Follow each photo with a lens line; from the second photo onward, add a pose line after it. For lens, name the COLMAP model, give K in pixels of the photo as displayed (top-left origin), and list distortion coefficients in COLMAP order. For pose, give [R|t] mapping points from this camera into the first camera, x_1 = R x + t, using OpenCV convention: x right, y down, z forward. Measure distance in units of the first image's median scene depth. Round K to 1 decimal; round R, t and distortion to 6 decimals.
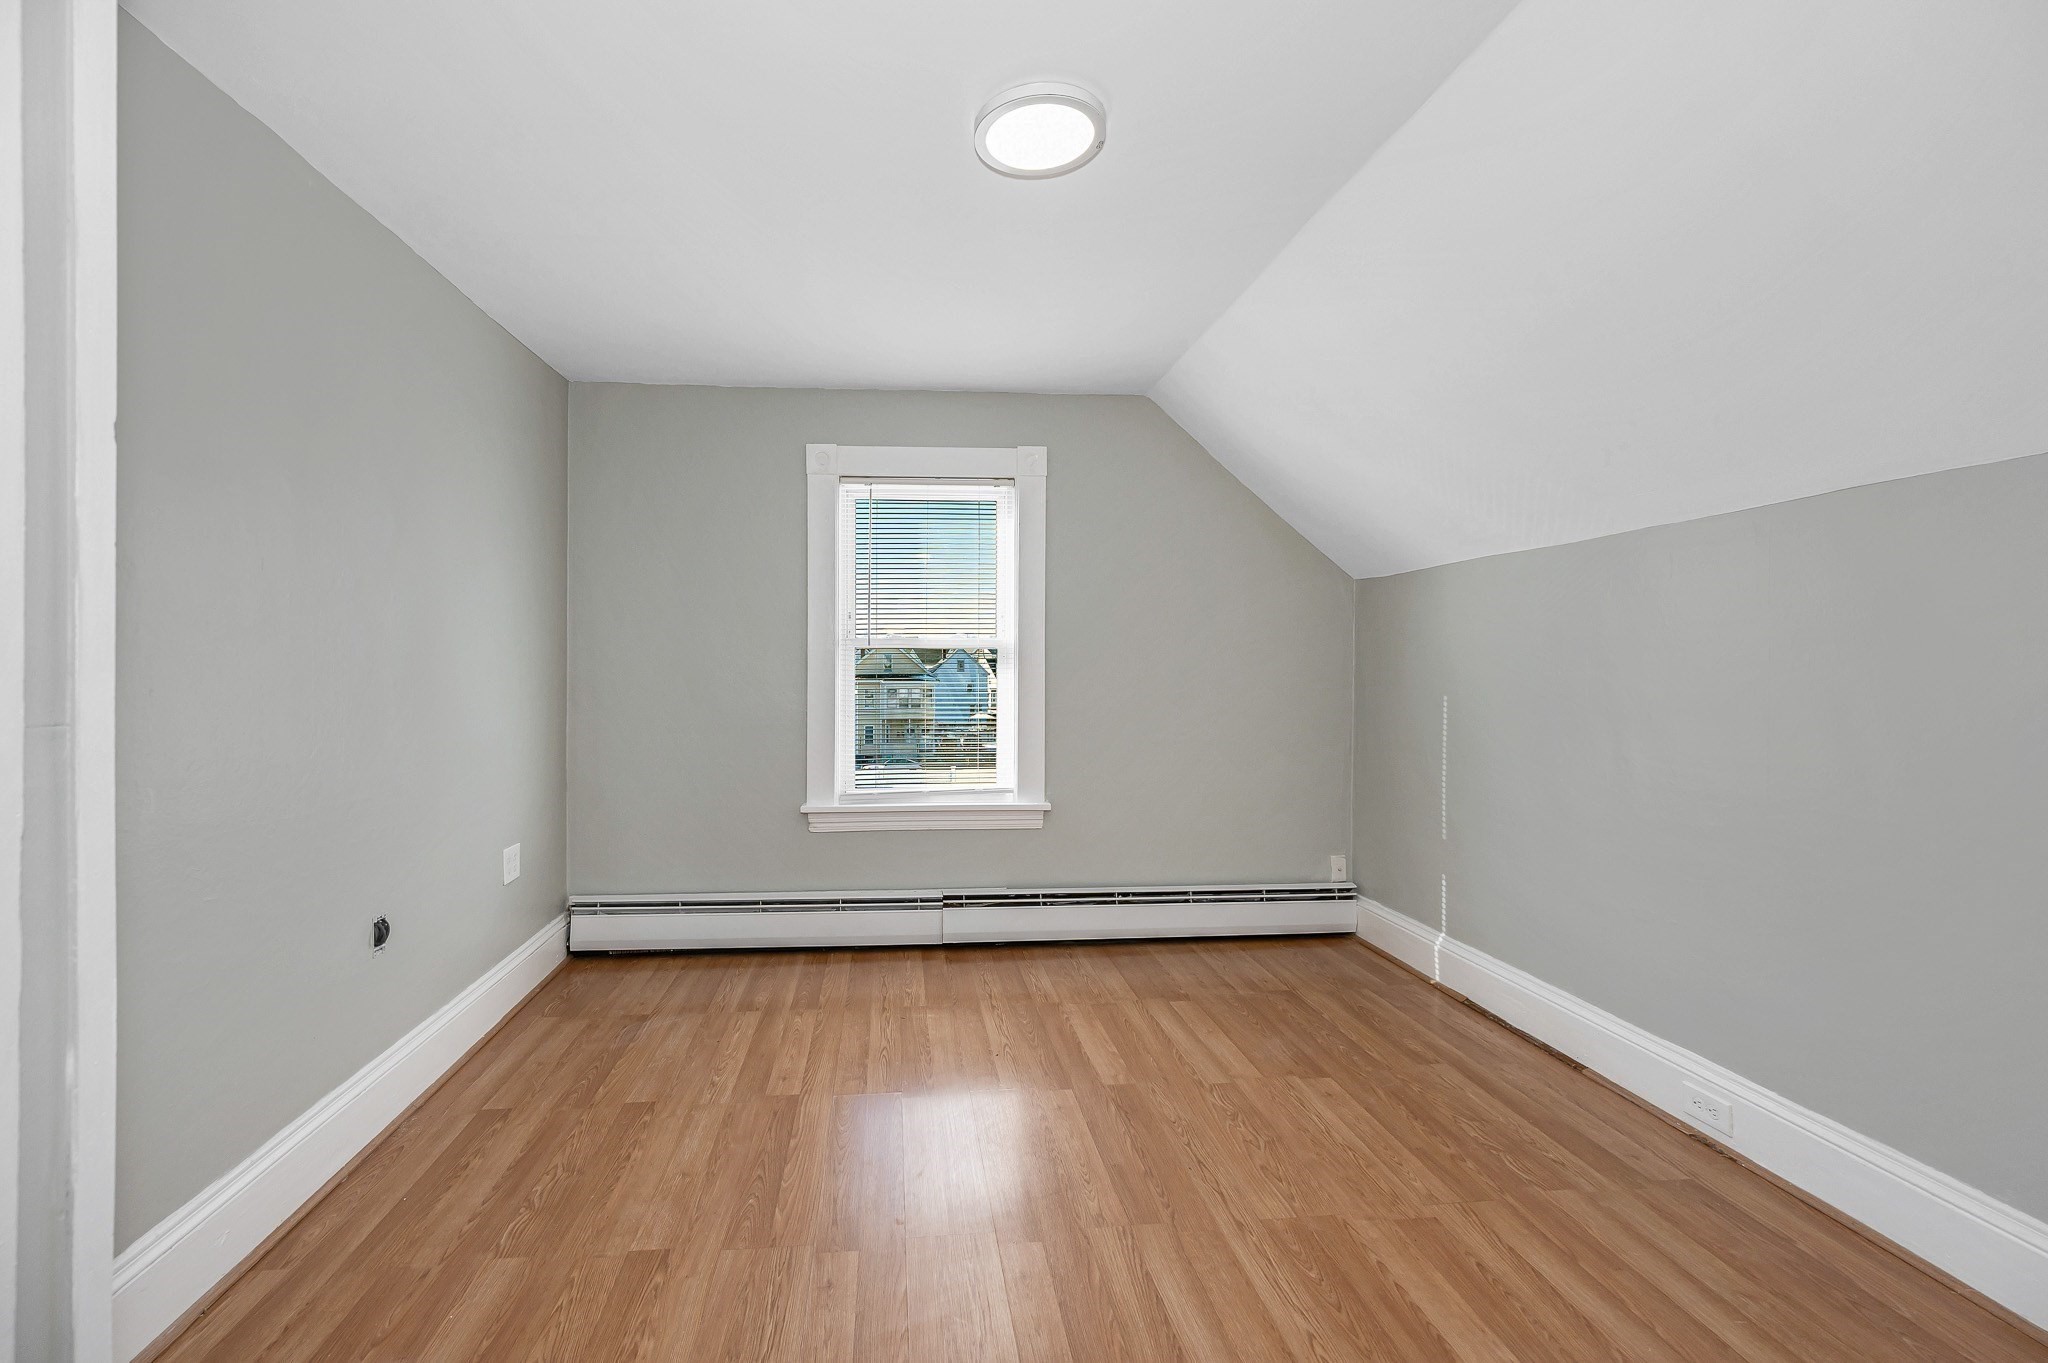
lens RADIAL K [[827.3, 0, 964.1], [0, 827.3, 663.5], [0, 0, 1]] dist [-0.002514, 0.000131]
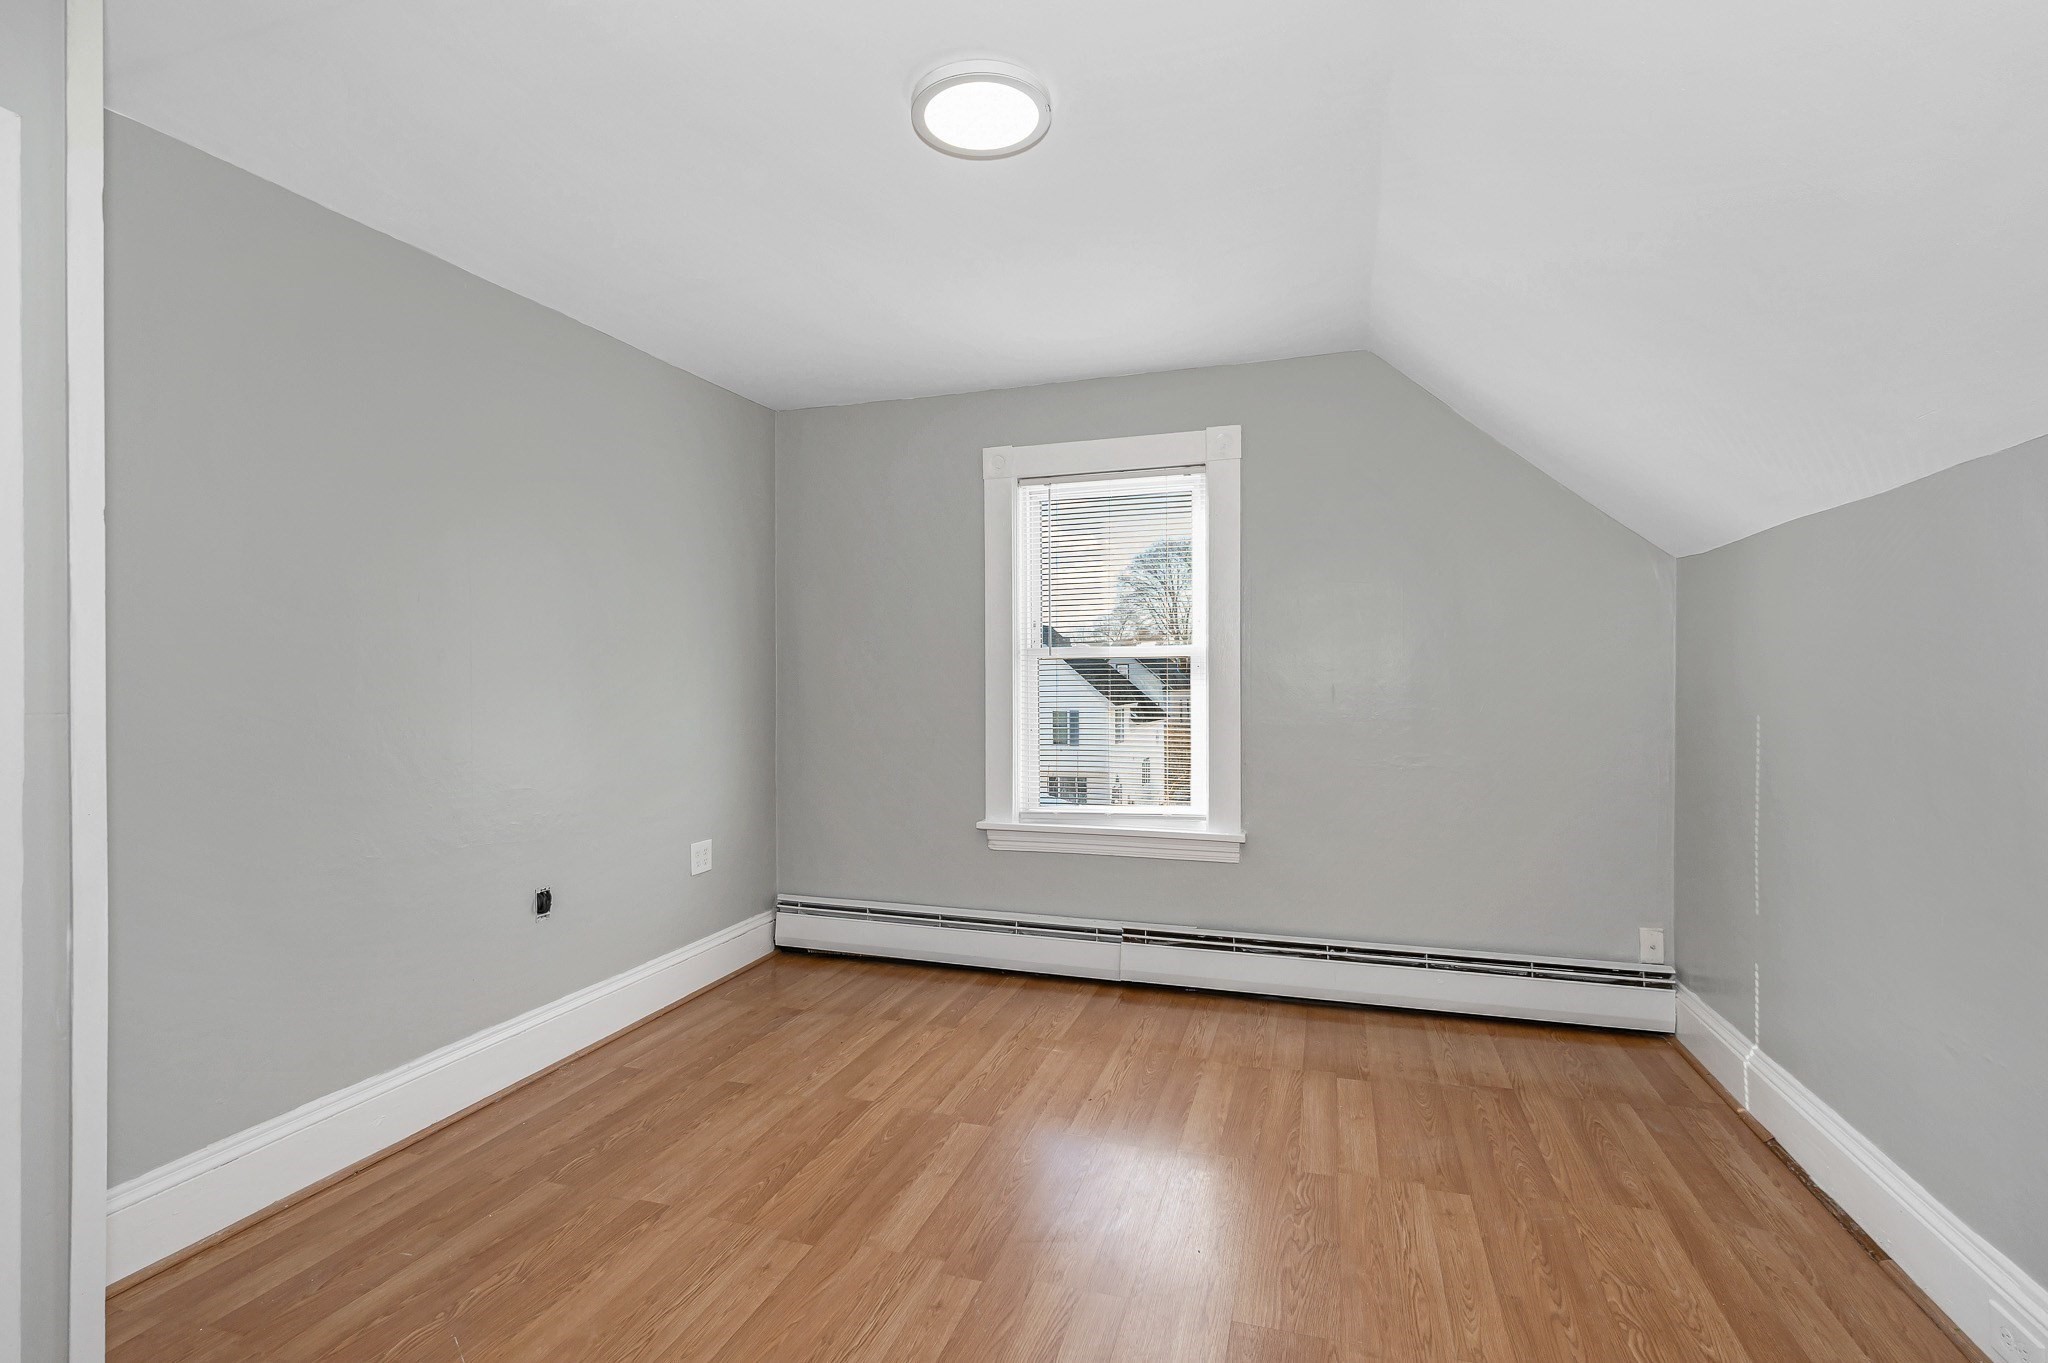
lens RADIAL K [[910.2, 0, 1017.3], [0, 910.2, 687.6], [0, 0, 1]] dist [-0.003179, -0.000945]
pose [[0.928304, 0.000356, -0.371823, 0.249066], [0.004082, 0.999930, 0.011149, 0.002437], [0.371801, -0.011868, 0.928237, 0.025883]]
